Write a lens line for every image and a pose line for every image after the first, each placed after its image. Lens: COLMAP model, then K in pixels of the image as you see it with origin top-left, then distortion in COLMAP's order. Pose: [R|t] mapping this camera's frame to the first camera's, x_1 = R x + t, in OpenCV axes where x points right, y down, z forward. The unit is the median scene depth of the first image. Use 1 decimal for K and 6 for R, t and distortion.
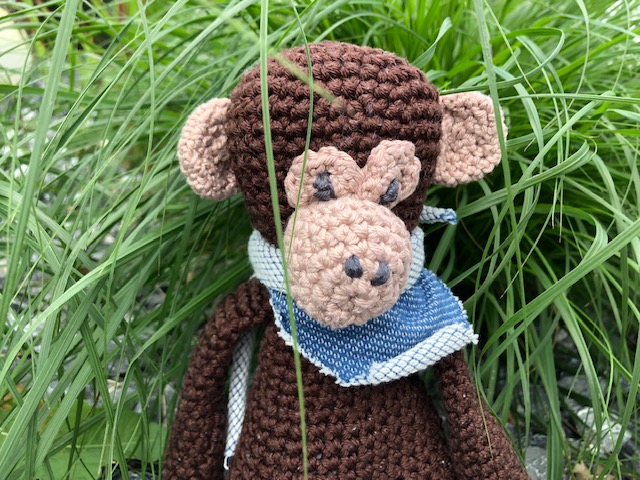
lens RADIAL K [[537.1, 0, 320.3], [0, 537.1, 239.4], [0, 0, 1]] dist [0.032255, -0.014996]
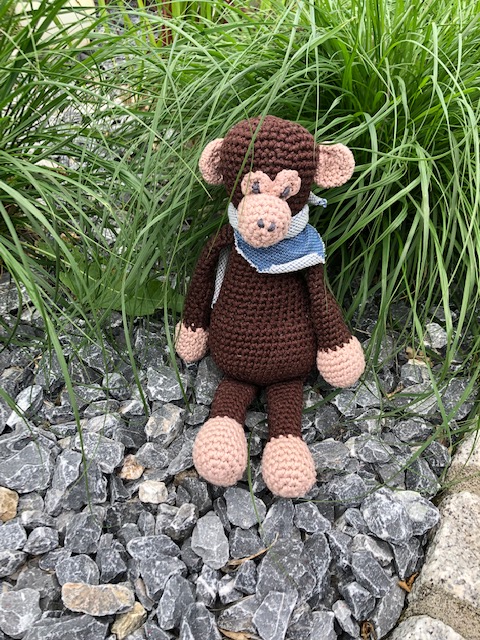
lens RADIAL K [[506.4, 0, 241.9], [0, 506.4, 321.7], [0, 0, 1]] dist [0.024161, -0.020510]
pose [[0.978625, 0.134846, -0.155271, 0.354829], [-0.087677, 0.956540, 0.278107, -0.143083], [0.186024, -0.258549, 0.947917, -1.240096]]
